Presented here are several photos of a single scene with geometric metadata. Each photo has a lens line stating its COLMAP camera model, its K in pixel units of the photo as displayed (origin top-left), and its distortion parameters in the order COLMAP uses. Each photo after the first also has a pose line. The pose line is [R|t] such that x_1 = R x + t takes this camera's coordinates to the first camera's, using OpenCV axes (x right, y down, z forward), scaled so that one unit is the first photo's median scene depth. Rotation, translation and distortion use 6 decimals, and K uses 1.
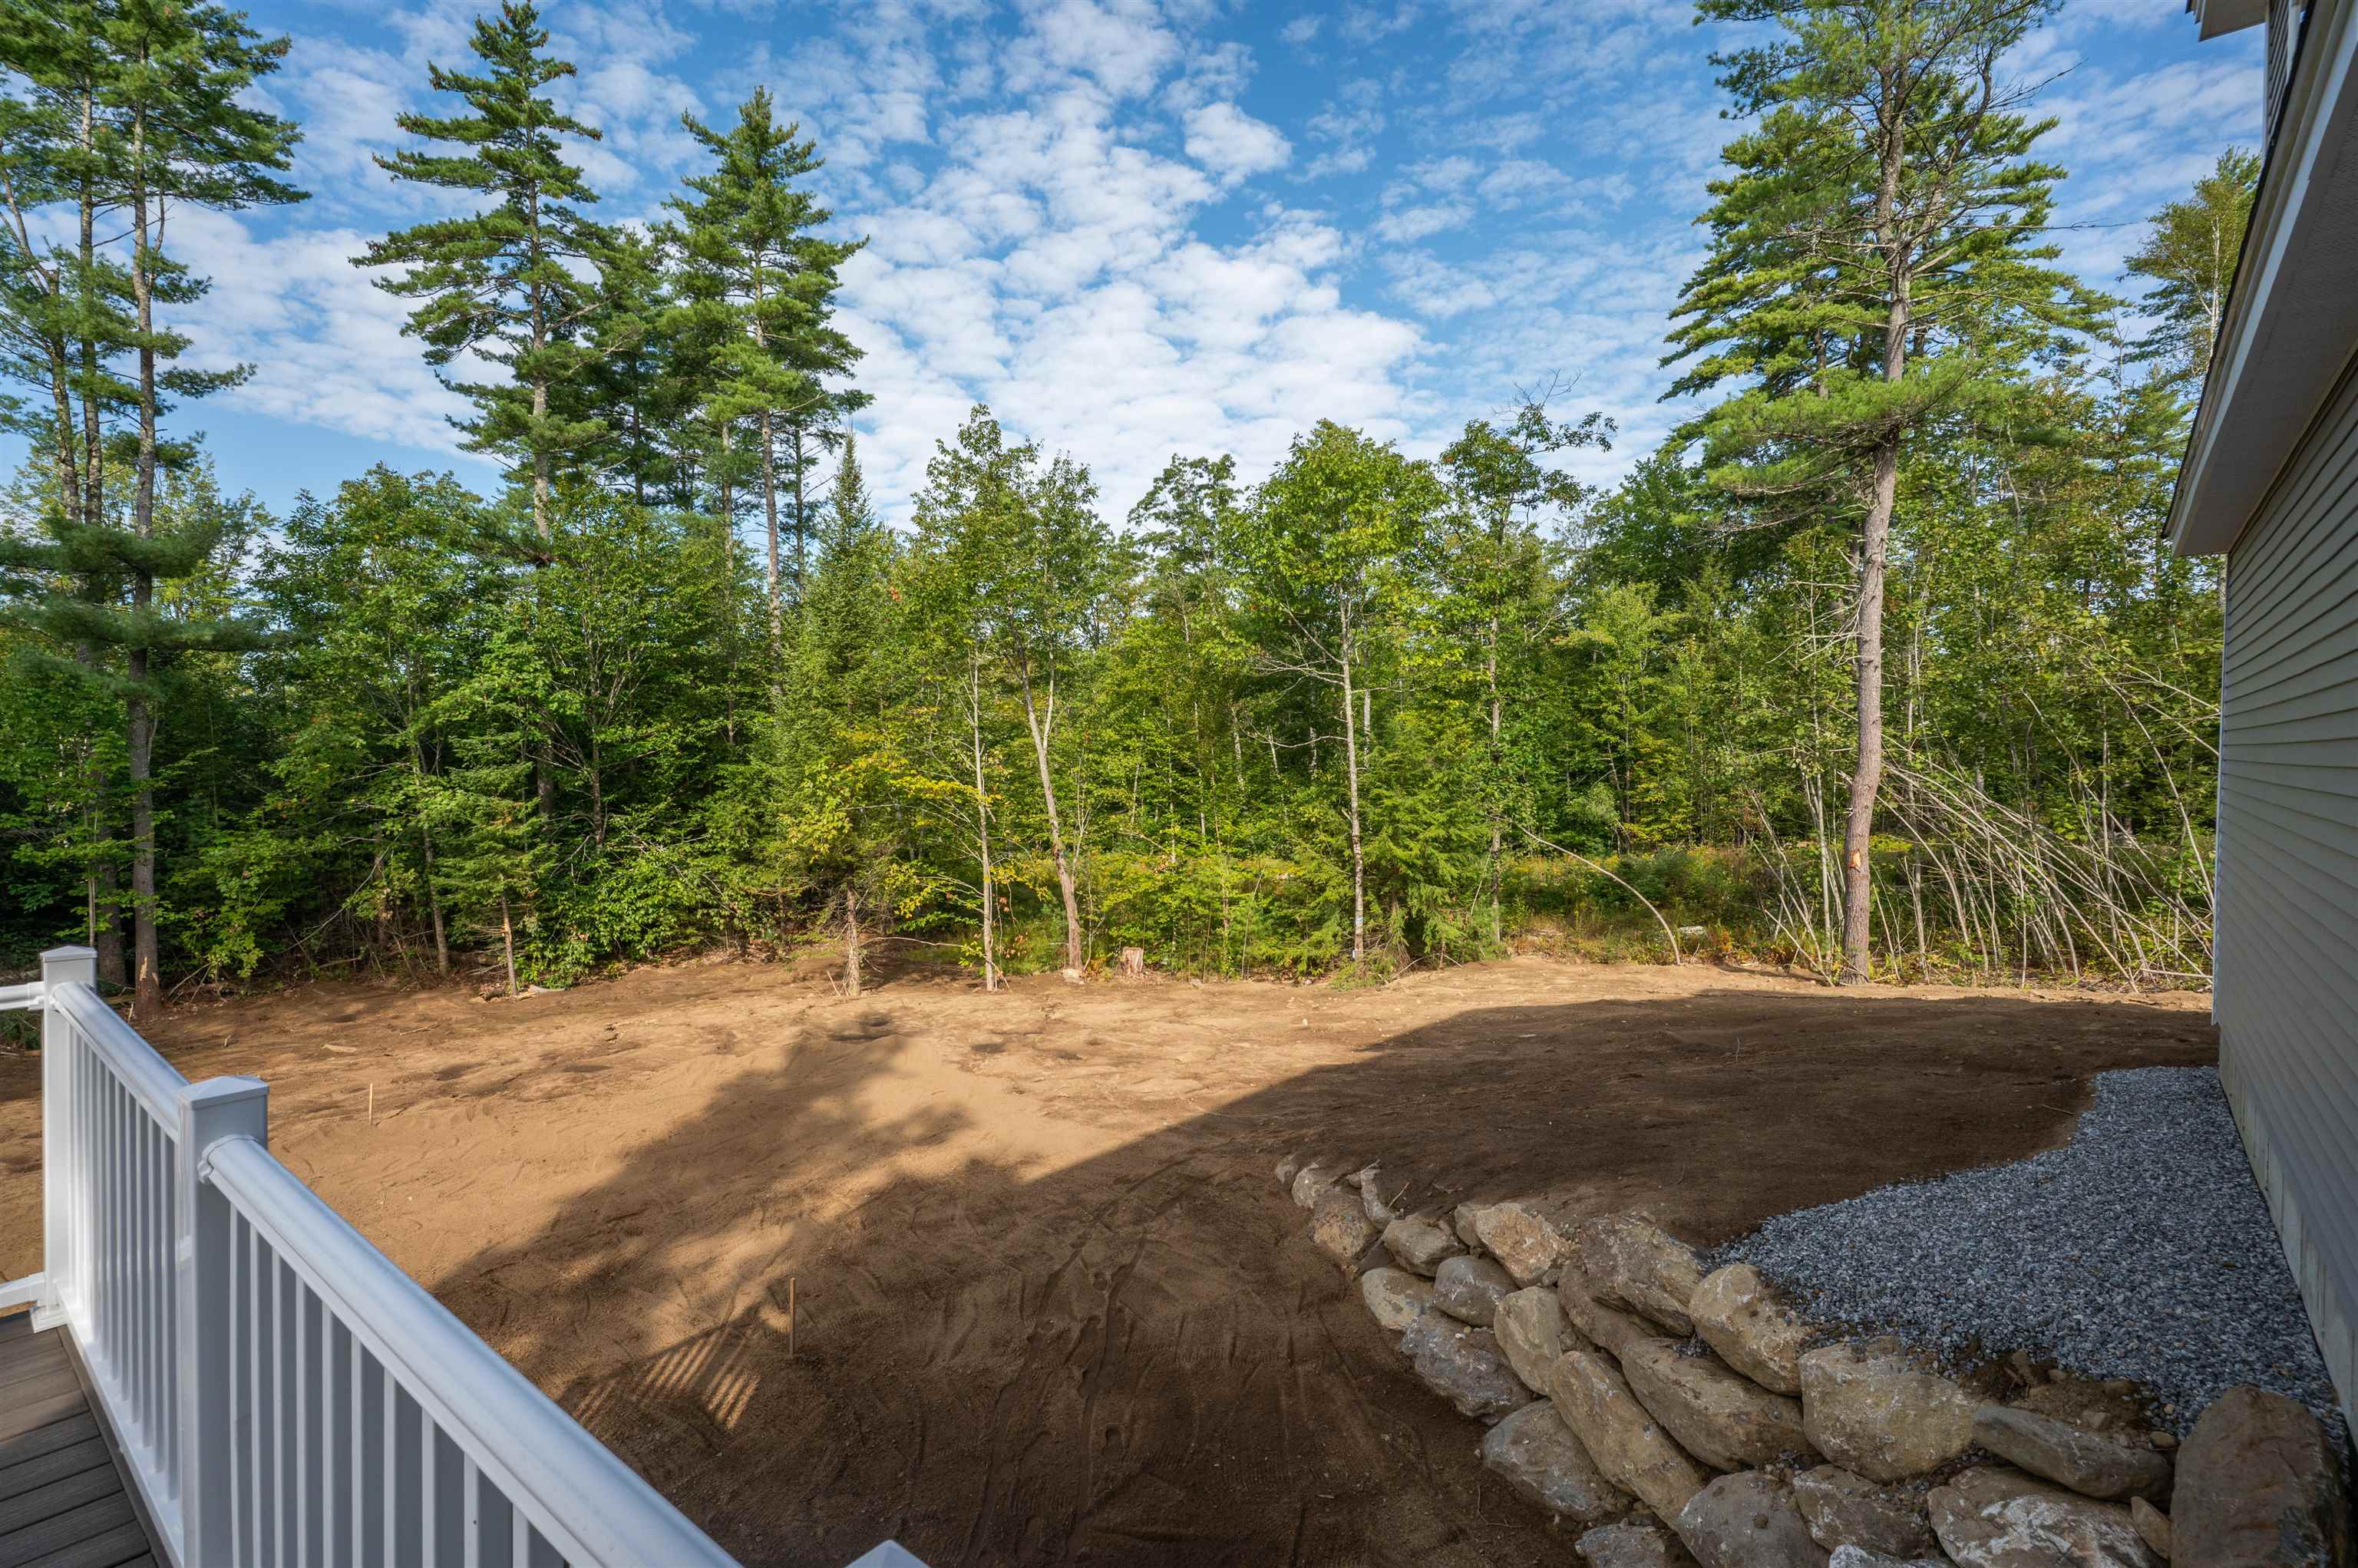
lens RADIAL K [[1147.0, 0, 1211.1], [0, 1147.0, 770.7], [0, 0, 1]] dist [-0.002649, 0.000506]
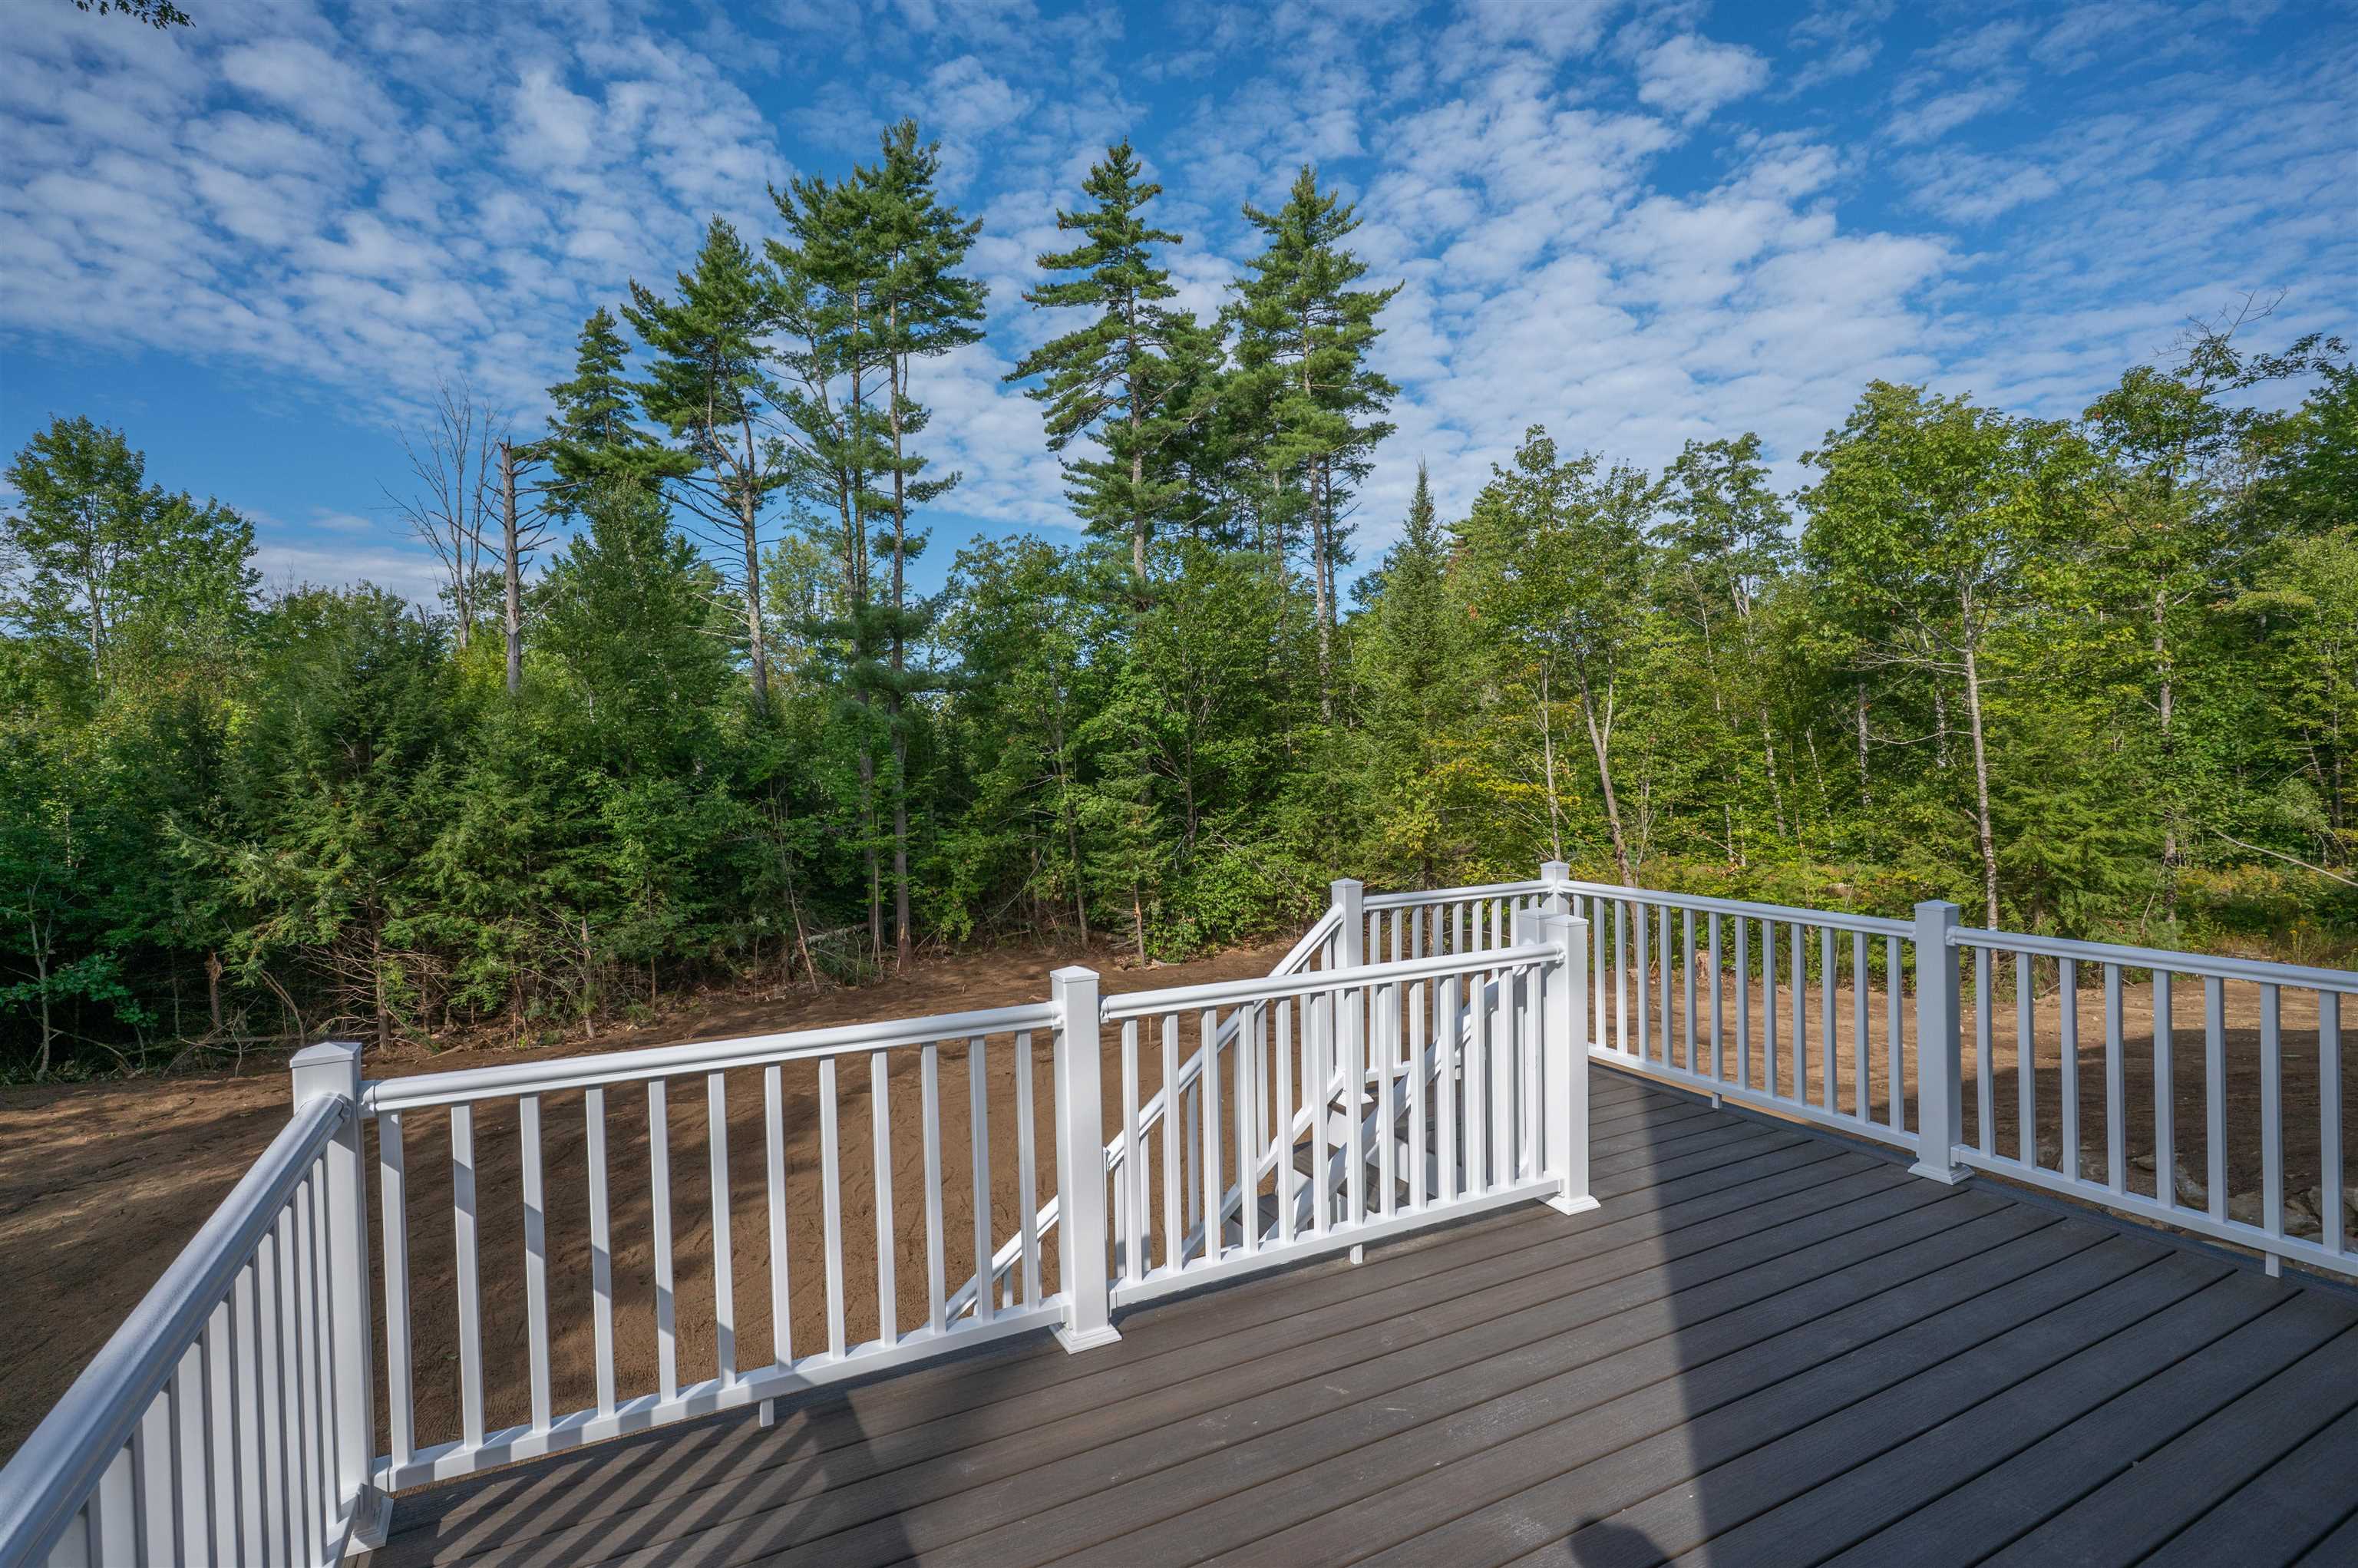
lens RADIAL K [[1183.6, 0, 1127.4], [0, 1183.6, 771.2], [0, 0, 1]] dist [-0.009005, 0.009779]
pose [[0.914185, -0.017292, -0.404929, -0.103934], [0.014556, 0.999846, -0.009835, 0.002252], [0.405036, 0.003097, 0.914295, -0.131586]]
